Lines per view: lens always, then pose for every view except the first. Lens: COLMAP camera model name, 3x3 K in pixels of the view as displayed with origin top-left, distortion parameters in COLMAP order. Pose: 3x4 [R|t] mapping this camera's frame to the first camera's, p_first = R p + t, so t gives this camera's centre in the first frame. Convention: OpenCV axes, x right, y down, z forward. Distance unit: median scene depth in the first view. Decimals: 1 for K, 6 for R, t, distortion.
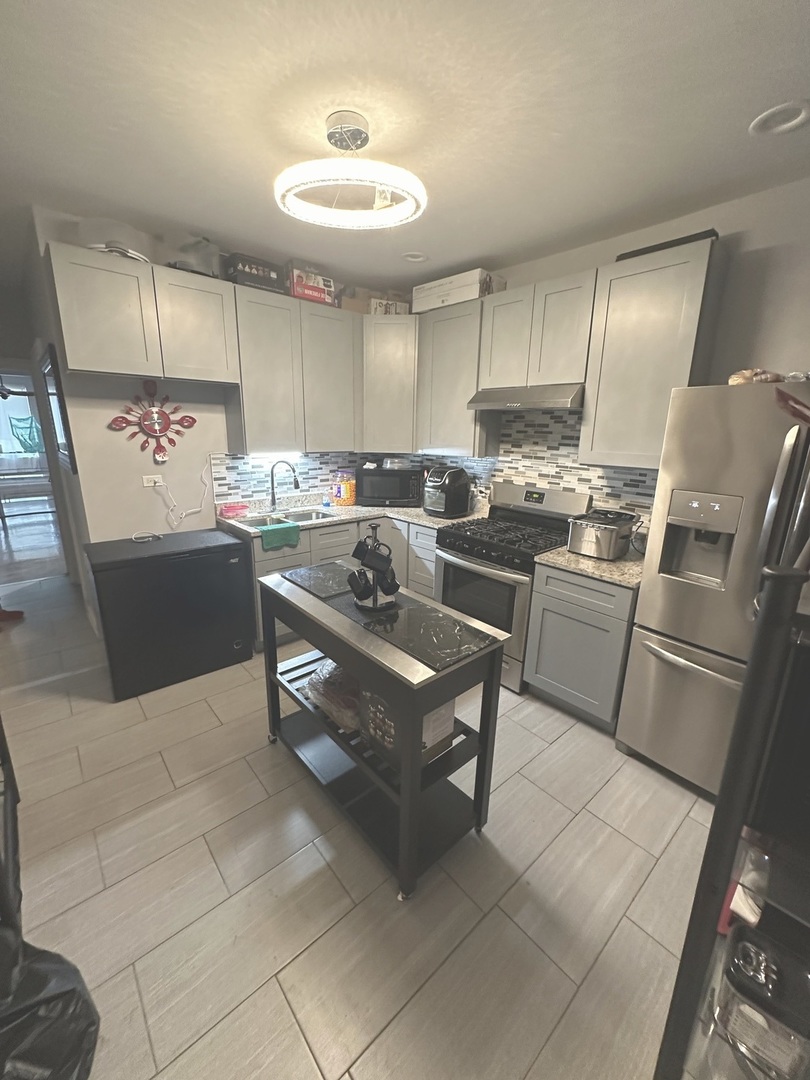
lens RADIAL K [[435.0, 0, 405.0], [0, 435.0, 540.0], [0, 0, 1]] dist [0.002953, 0.000589]
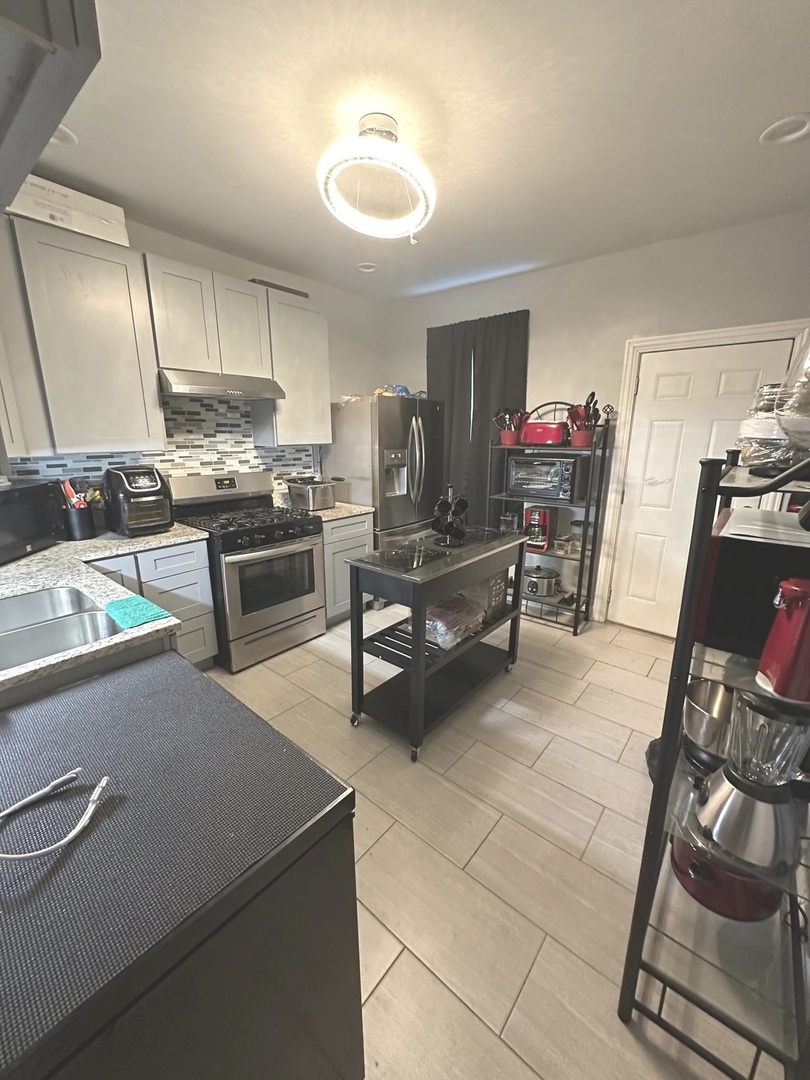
lens RADIAL K [[435.0, 0, 405.0], [0, 435.0, 540.0], [0, 0, 1]] dist [0.002953, 0.000589]
pose [[-0.154946, -0.260723, 0.952898, -0.787405], [0.243620, 0.924676, 0.292615, -0.174864], [-0.957414, 0.277485, -0.079758, 0.722601]]
